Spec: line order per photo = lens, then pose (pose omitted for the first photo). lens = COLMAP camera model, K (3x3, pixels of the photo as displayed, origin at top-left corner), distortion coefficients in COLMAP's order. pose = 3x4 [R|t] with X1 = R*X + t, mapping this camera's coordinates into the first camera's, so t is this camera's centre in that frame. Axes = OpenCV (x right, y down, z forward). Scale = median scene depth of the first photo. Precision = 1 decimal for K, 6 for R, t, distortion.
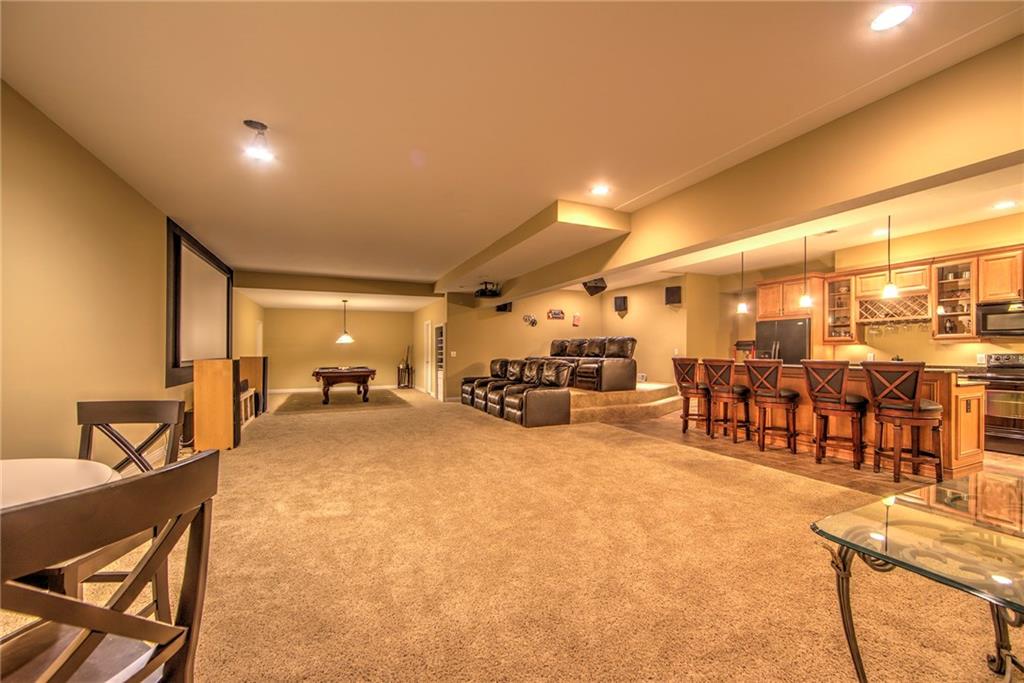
lens RADIAL K [[414.6, 0, 530.8], [0, 414.6, 344.9], [0, 0, 1]] dist [0.002036, 0.001294]
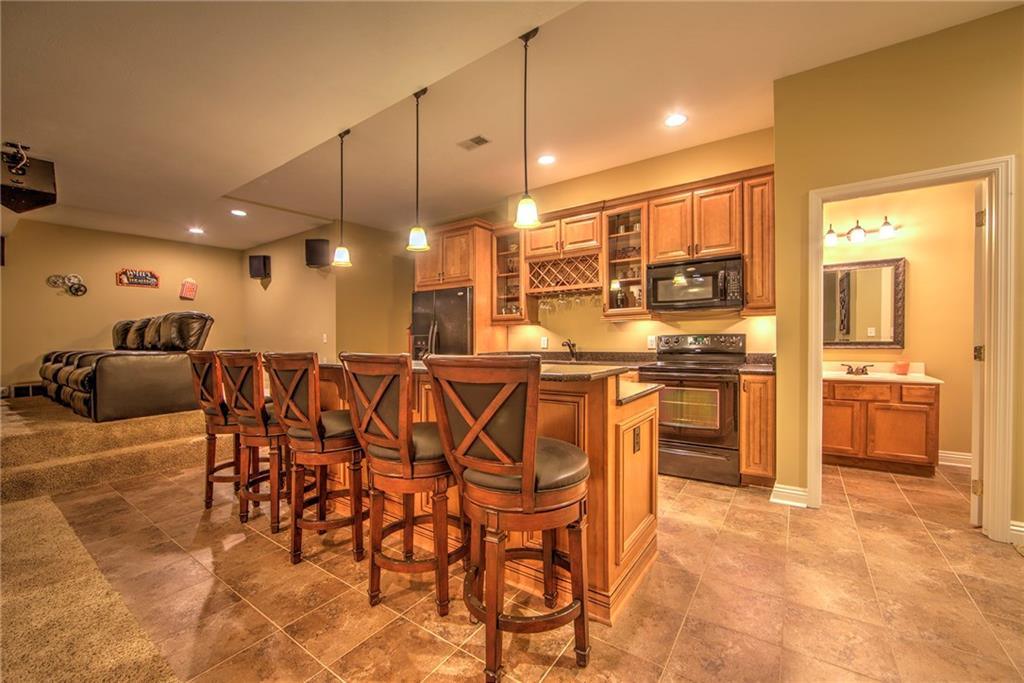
lens RADIAL K [[414.6, 0, 509.3], [0, 414.6, 340.4], [0, 0, 1]] dist [0.002036, 0.001294]
pose [[0.876855, -0.014045, 0.480550, 0.467957], [0.005561, 0.999803, 0.019075, 0.013944], [-0.480723, -0.014053, 0.876760, 0.439515]]
